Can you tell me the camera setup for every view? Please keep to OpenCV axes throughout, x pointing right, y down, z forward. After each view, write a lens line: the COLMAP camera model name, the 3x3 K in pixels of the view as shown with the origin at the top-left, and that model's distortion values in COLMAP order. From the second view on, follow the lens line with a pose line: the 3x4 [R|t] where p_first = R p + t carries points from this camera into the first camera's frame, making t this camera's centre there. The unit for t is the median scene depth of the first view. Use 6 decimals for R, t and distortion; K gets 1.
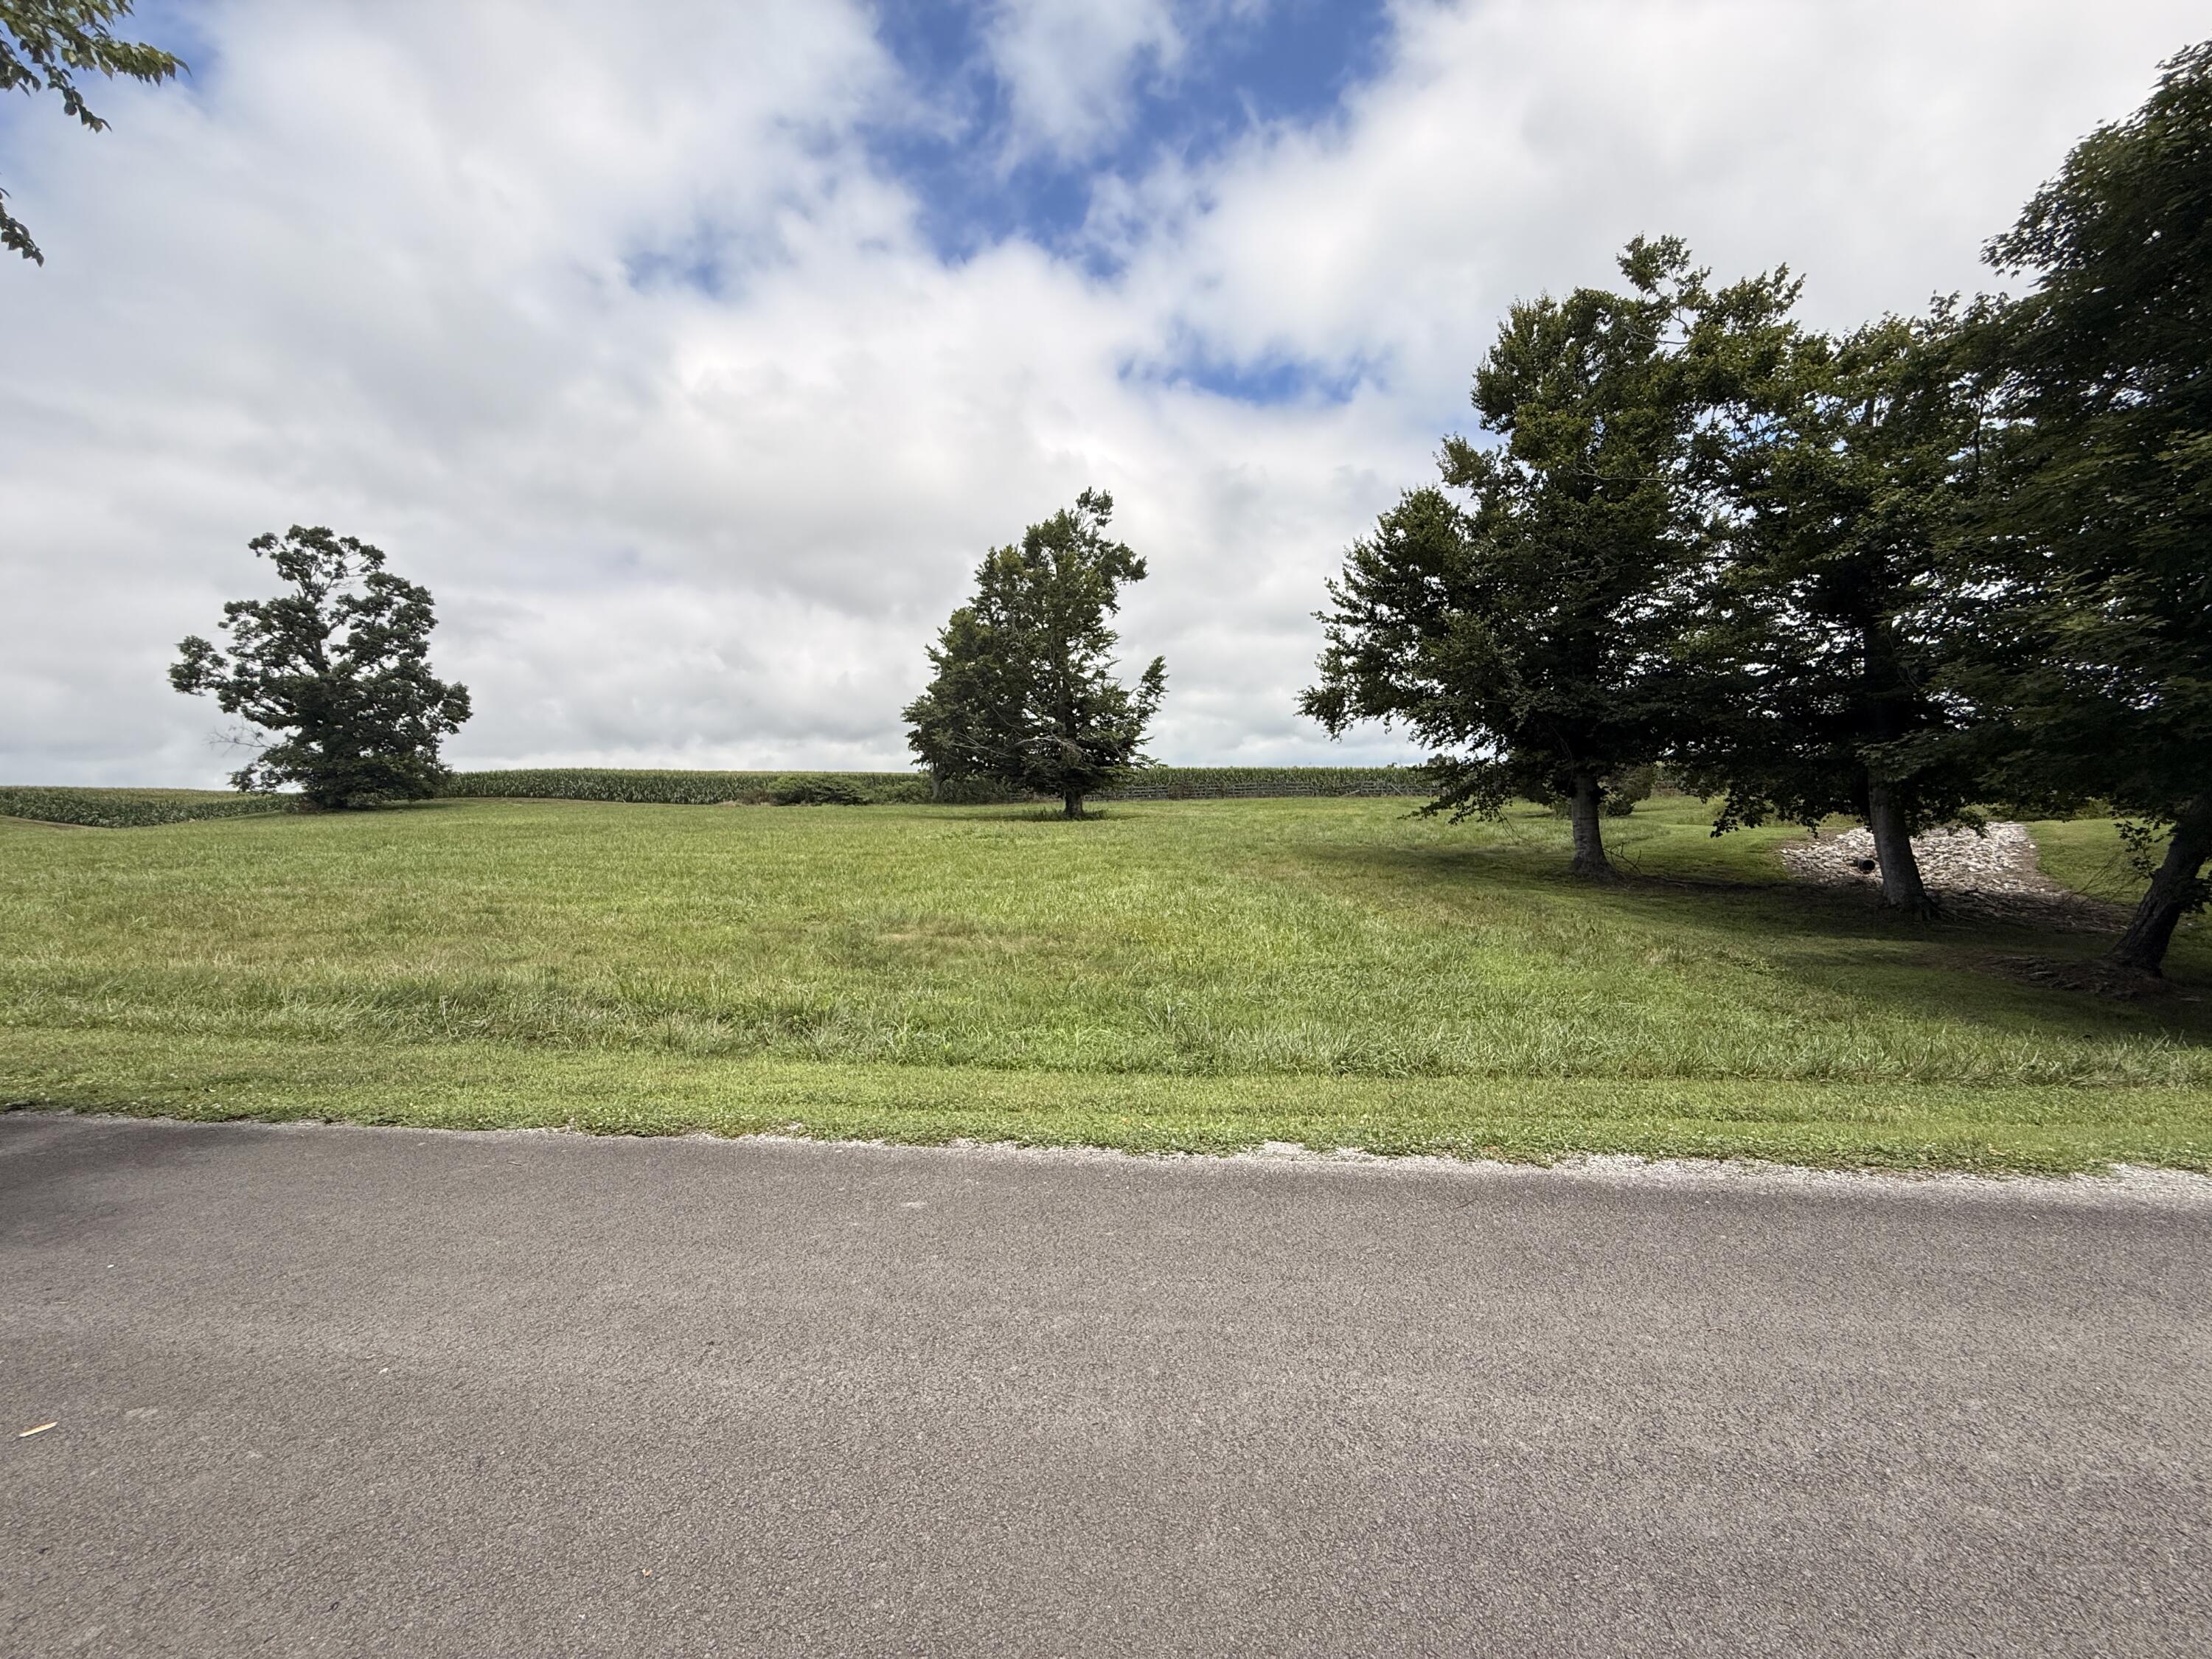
lens RADIAL K [[885.9, 0, 1105.9], [0, 885.9, 822.8], [0, 0, 1]] dist [-0.003389, -0.000846]
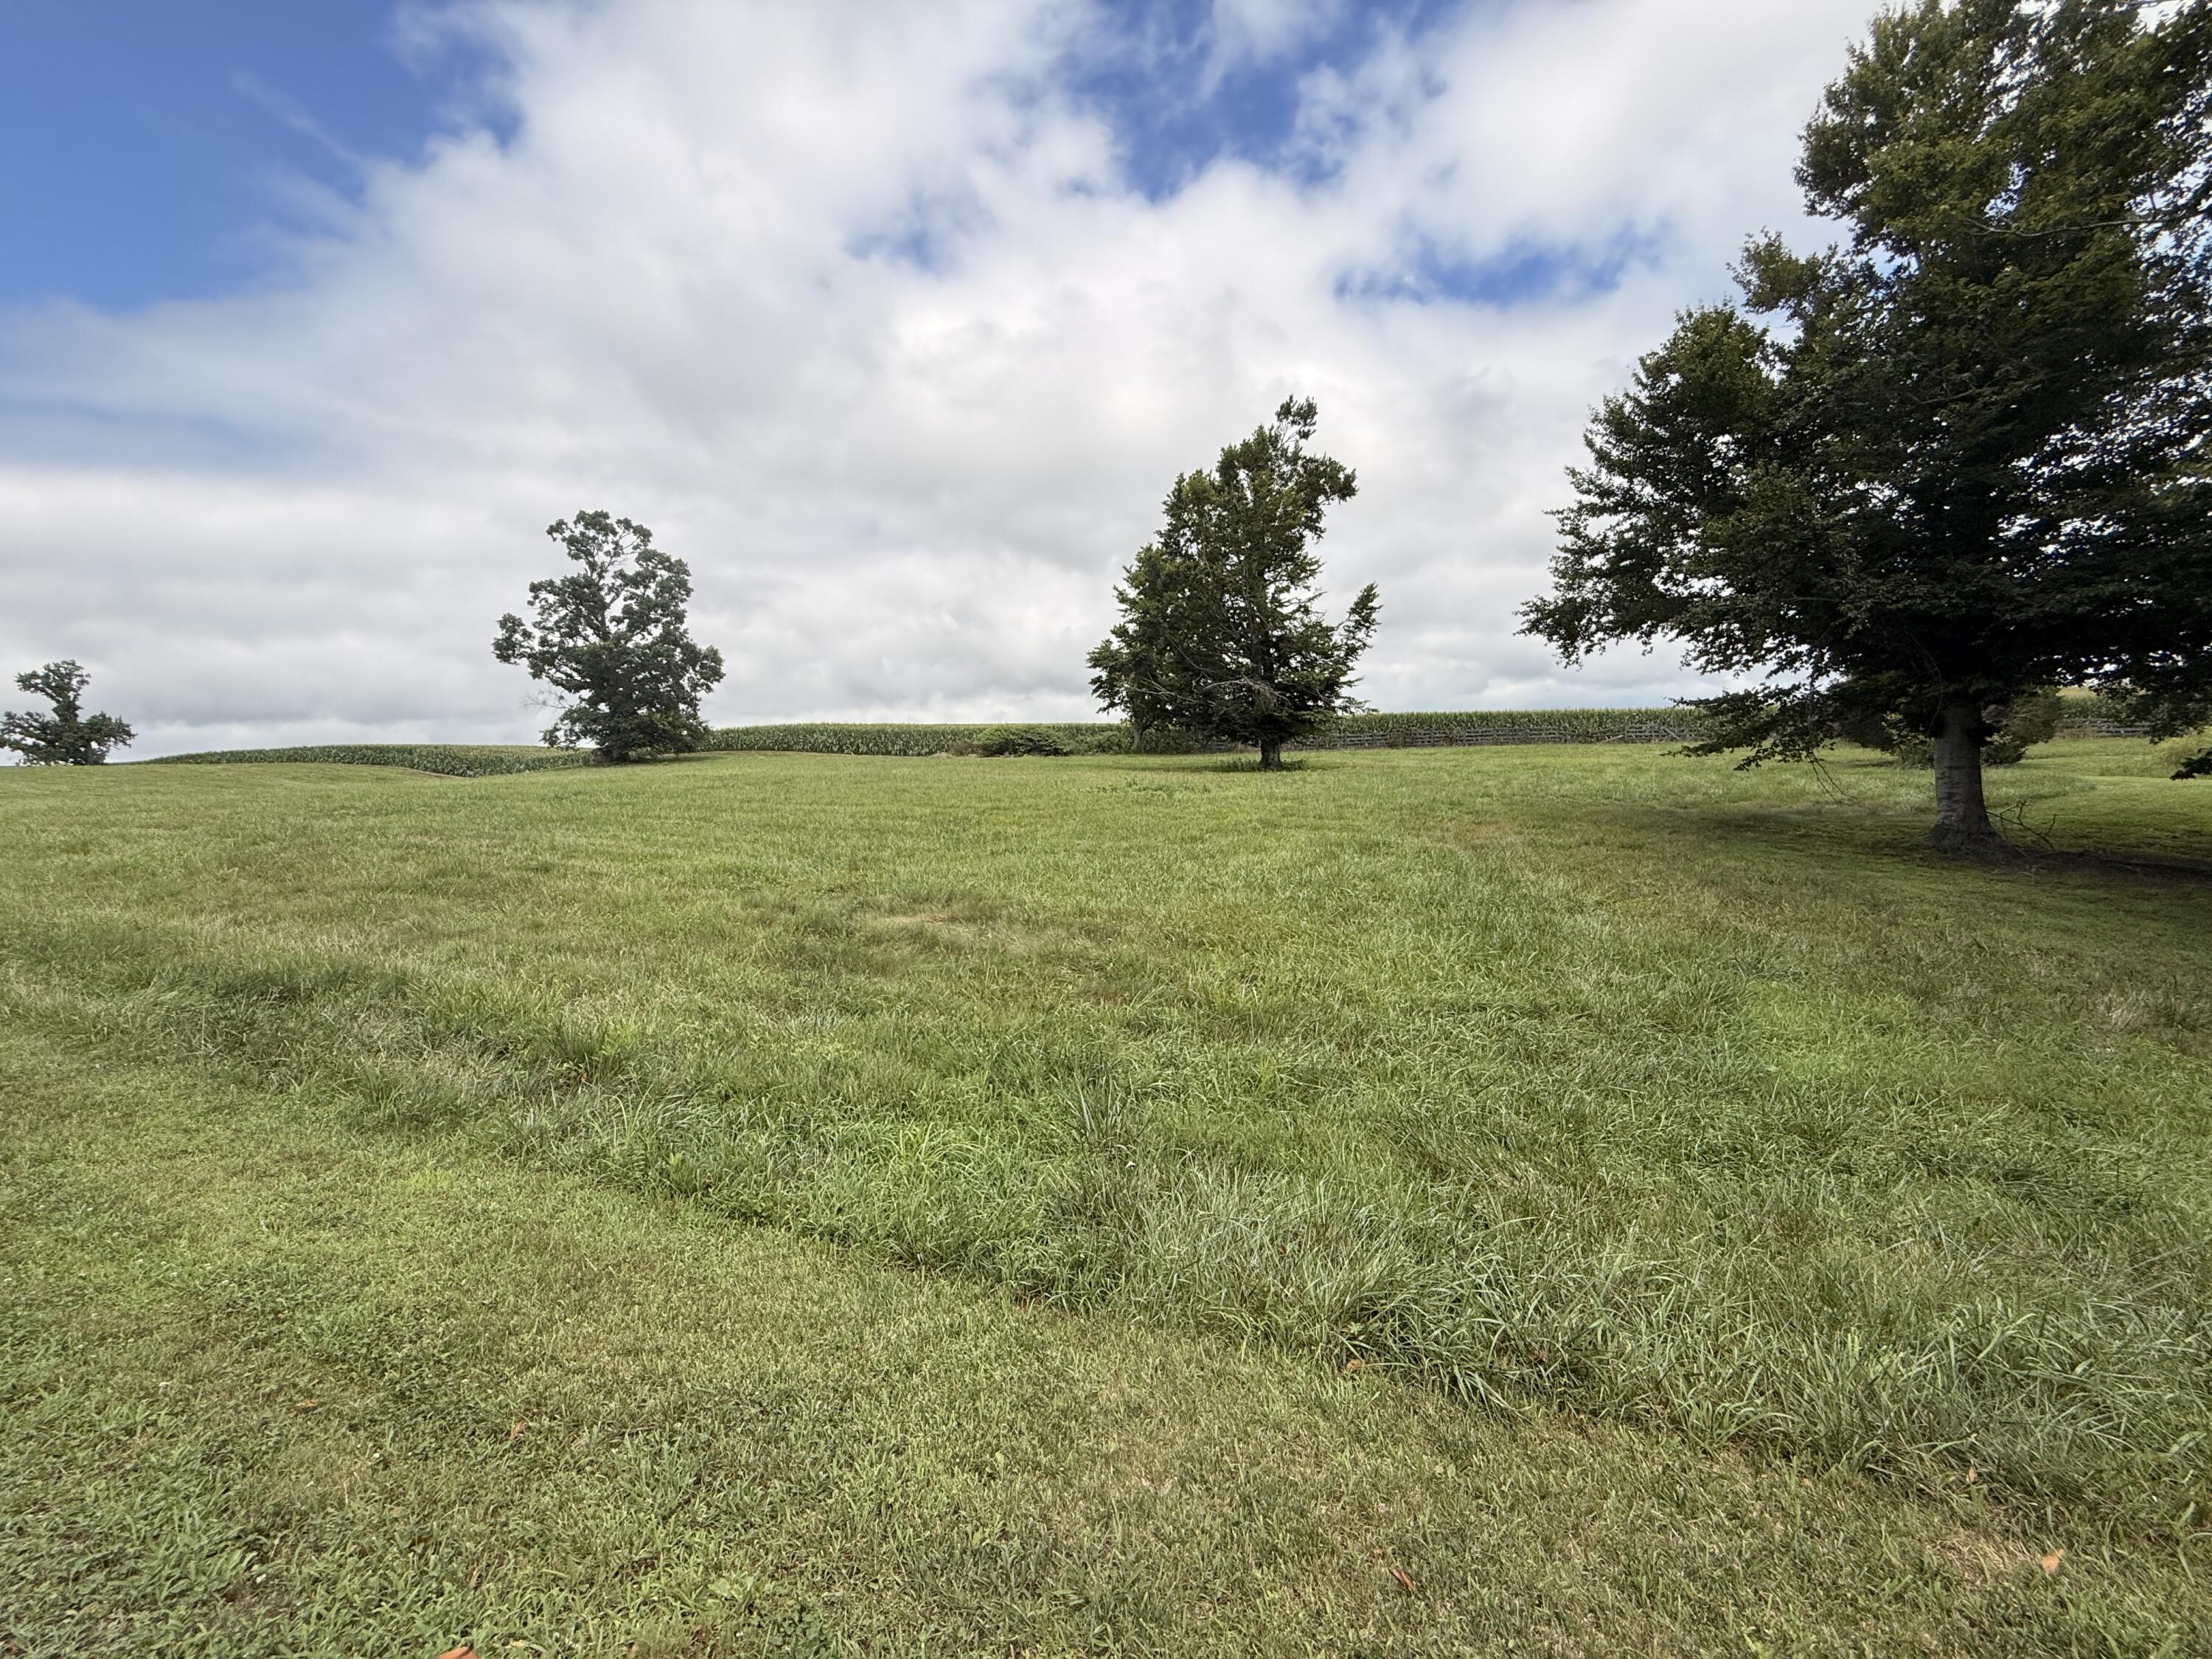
lens RADIAL K [[885.9, 0, 1098.6], [0, 885.9, 825.1], [0, 0, 1]] dist [-0.003389, -0.000846]
pose [[0.965846, 0.015044, -0.258681, 0.030626], [-0.000164, 0.998349, 0.057446, 0.000315], [0.259118, -0.055441, 0.964253, 0.067842]]
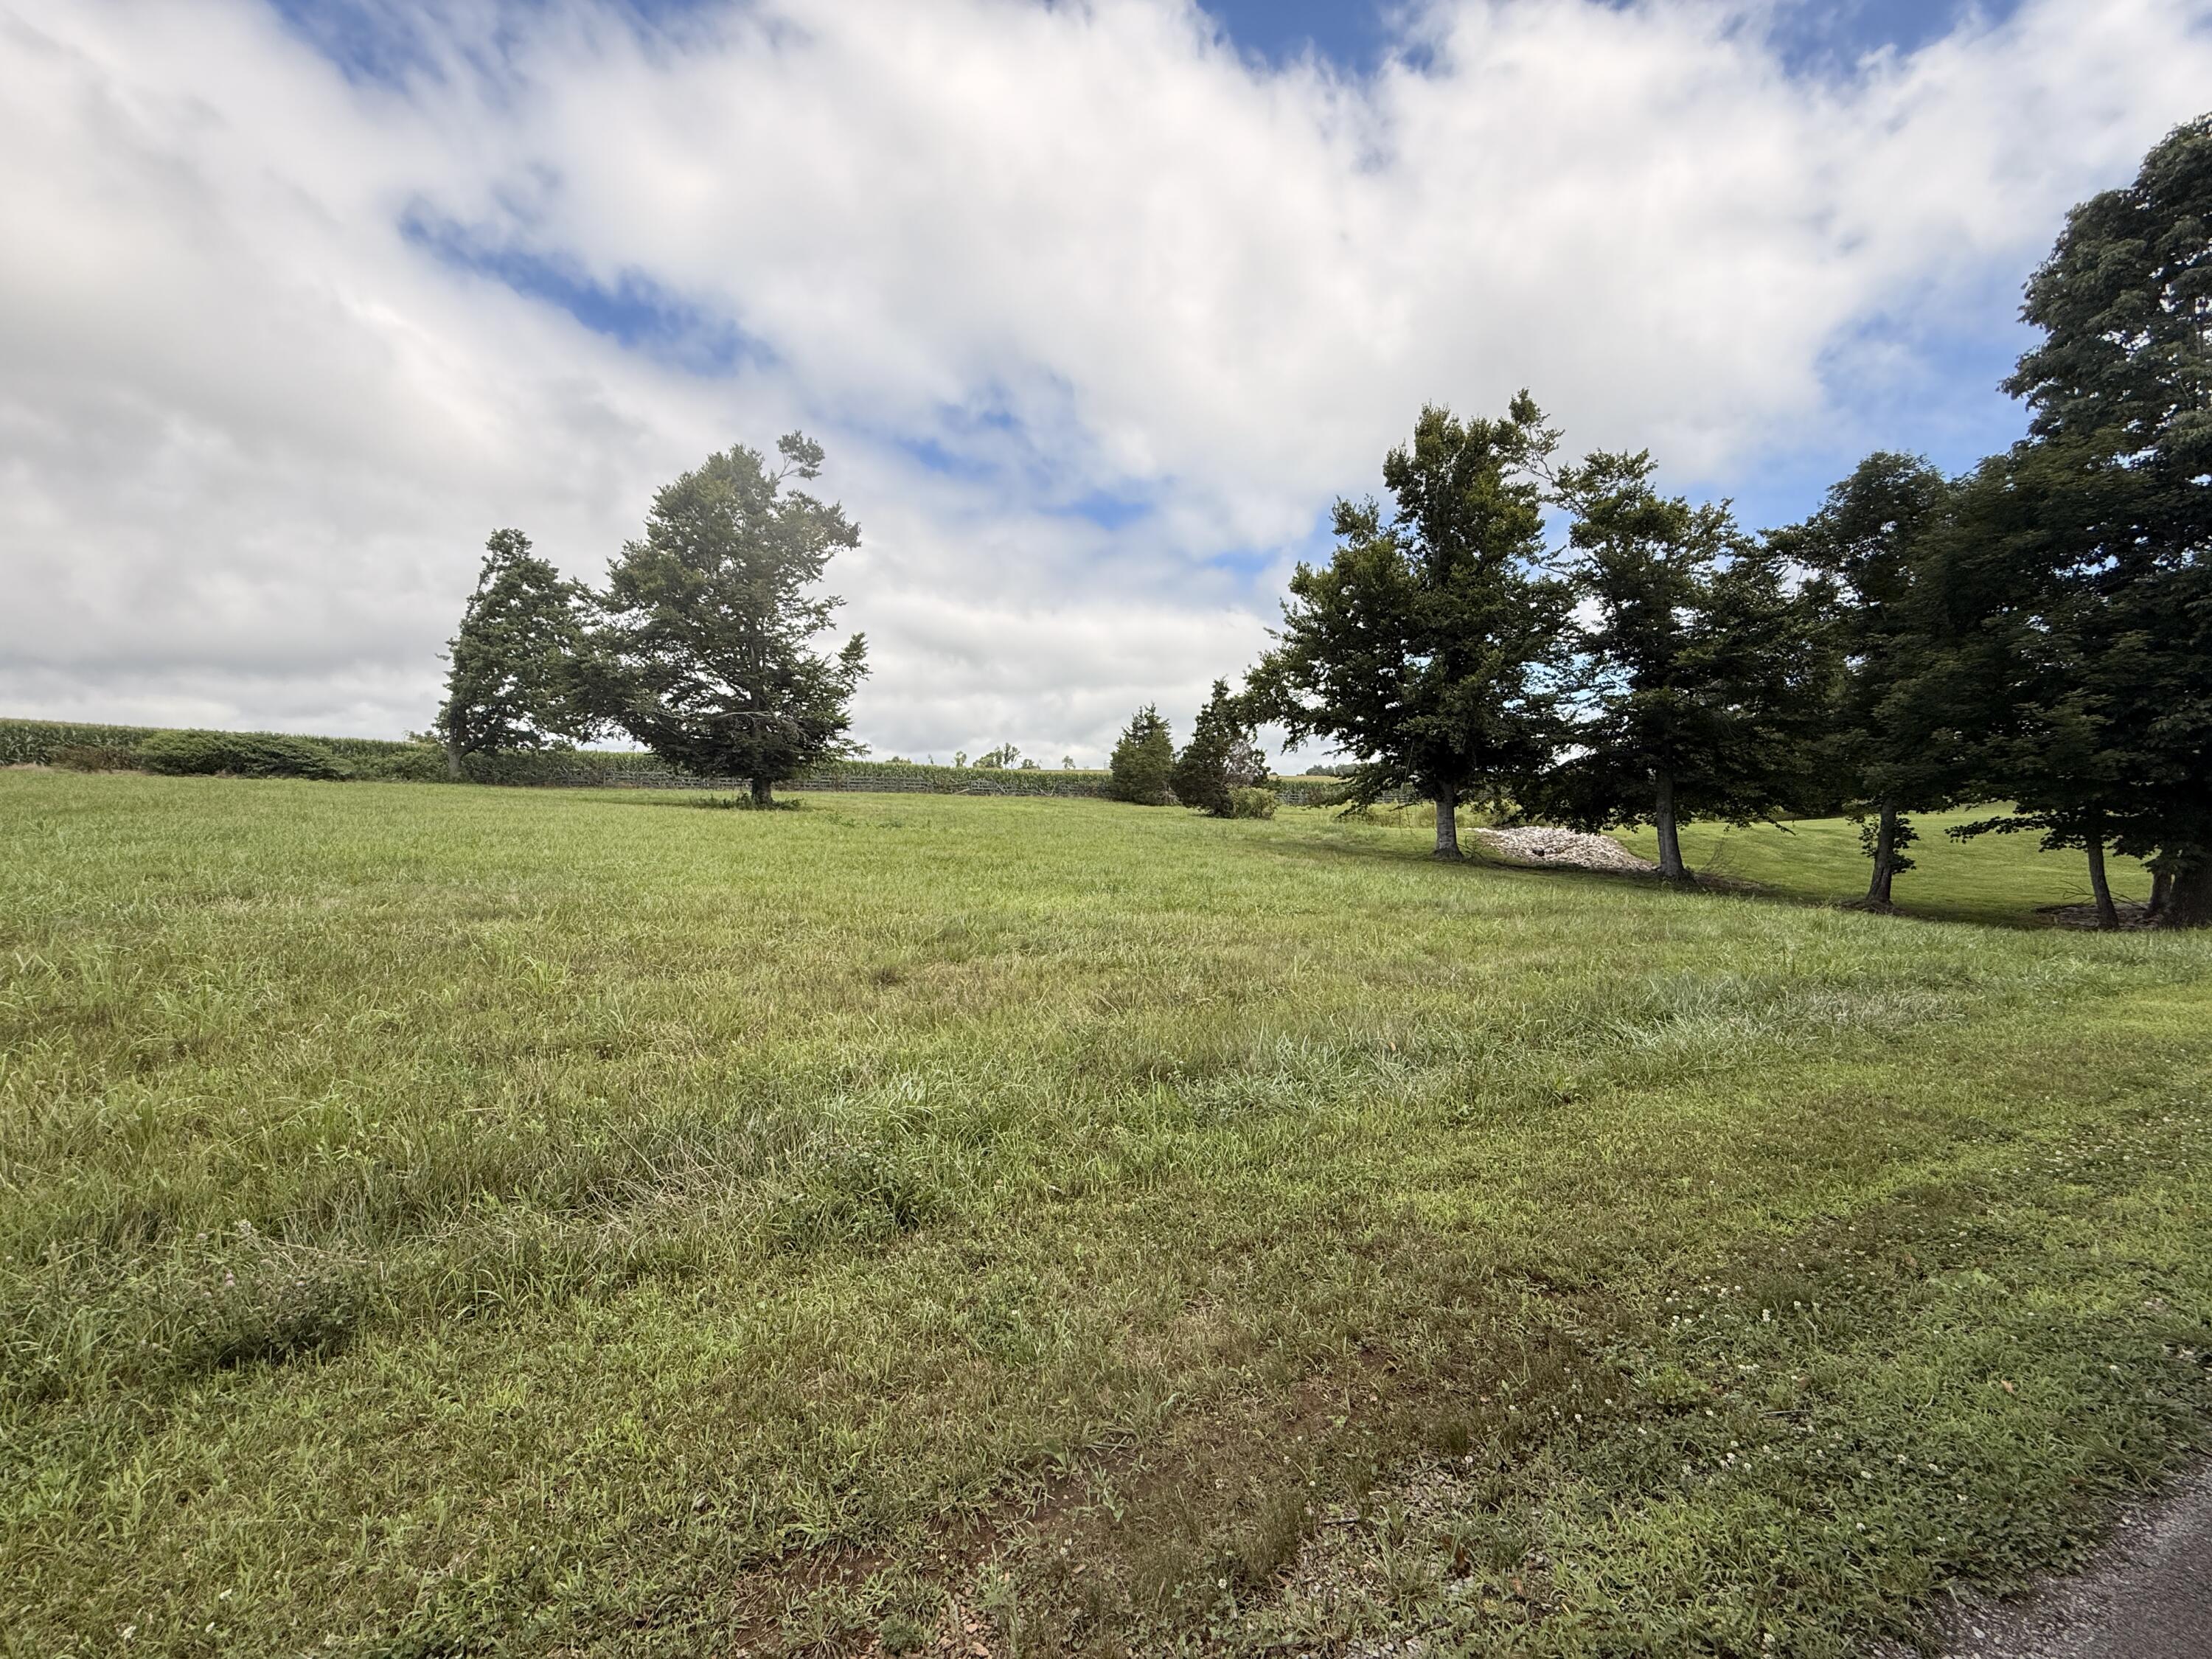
lens RADIAL K [[885.9, 0, 1097.6], [0, 885.9, 814.5], [0, 0, 1]] dist [-0.003389, -0.000846]
pose [[0.810067, 0.023257, 0.585876, -0.277676], [-0.018016, 0.999729, -0.014774, 0.008899], [-0.586061, 0.001413, 0.810266, 0.110807]]
